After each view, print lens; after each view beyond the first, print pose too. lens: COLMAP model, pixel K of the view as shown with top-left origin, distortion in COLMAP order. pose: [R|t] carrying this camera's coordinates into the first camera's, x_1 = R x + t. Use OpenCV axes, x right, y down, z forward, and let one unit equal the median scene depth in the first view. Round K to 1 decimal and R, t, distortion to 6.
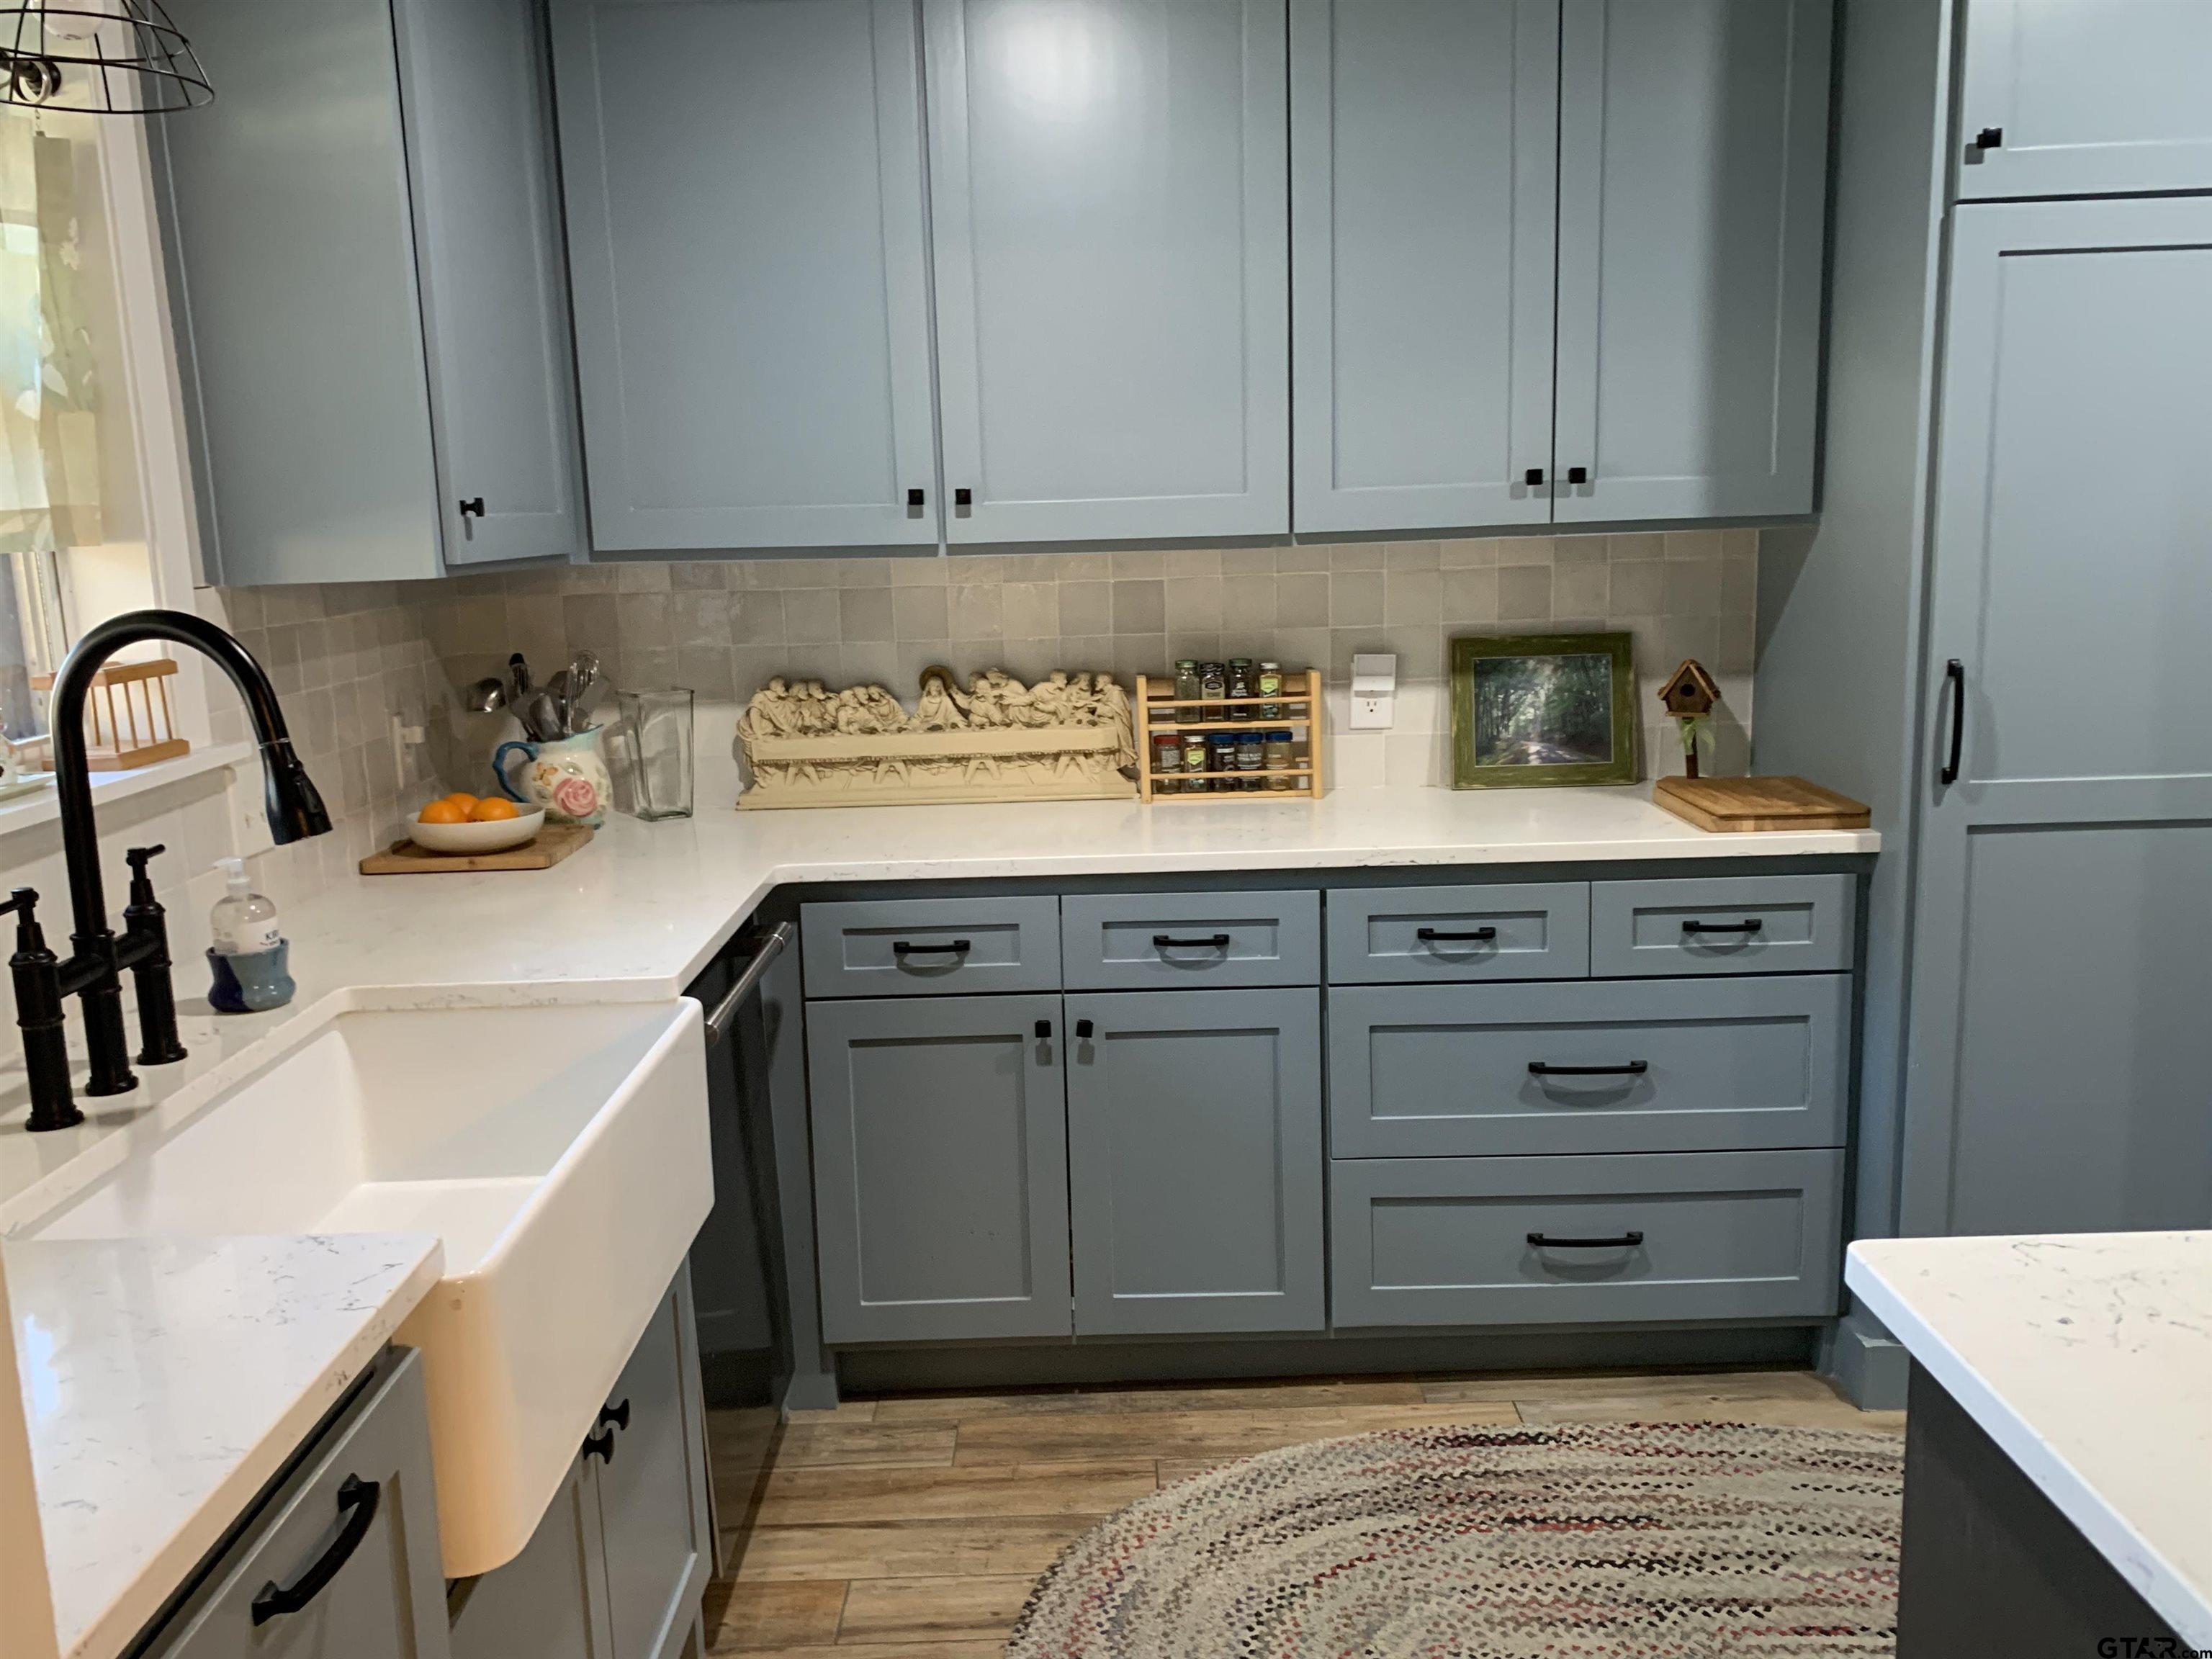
lens RADIAL K [[1867.3, 0, 1104.2], [0, 1867.3, 821.5], [0, 0, 1]] dist [0.027165, -0.030191]
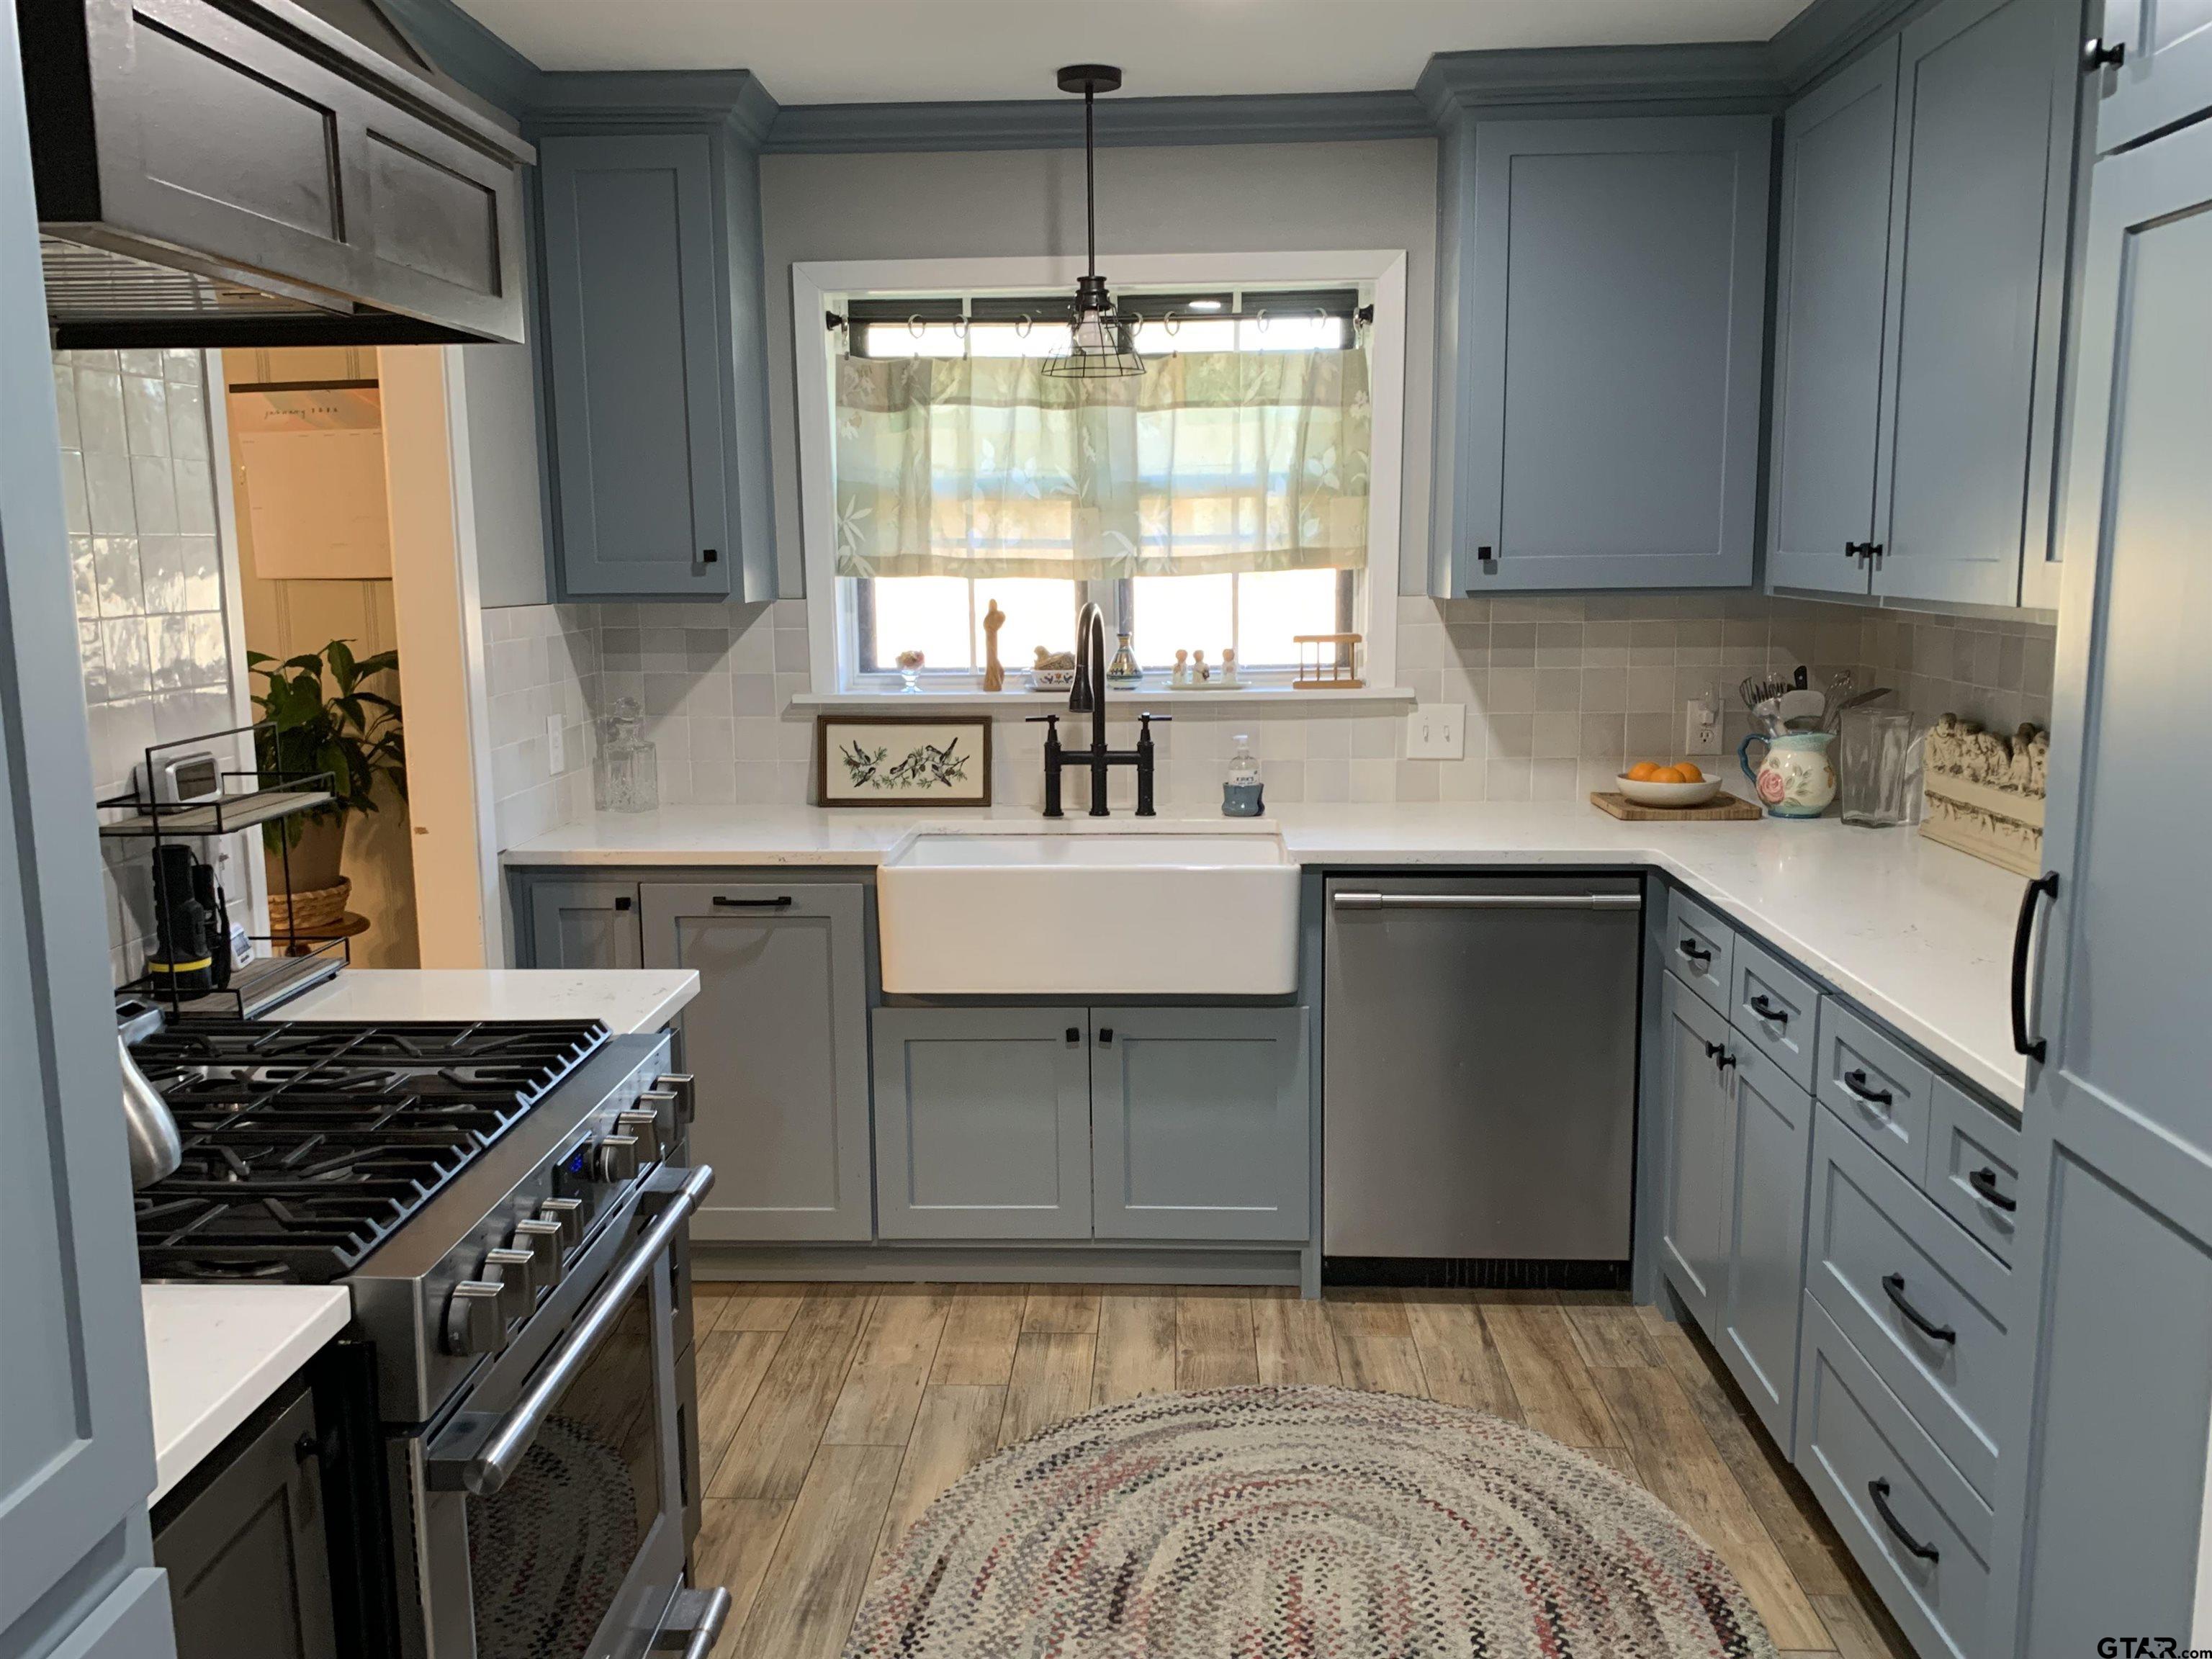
lens RADIAL K [[1867.3, 0, 1110.3], [0, 1867.3, 844.0], [0, 0, 1]] dist [0.027165, -0.030191]
pose [[-0.045337, 0.182354, -0.982187, 0.960886], [-0.157742, 0.969556, 0.187291, -0.140548], [0.986439, 0.163423, -0.015192, 0.615696]]
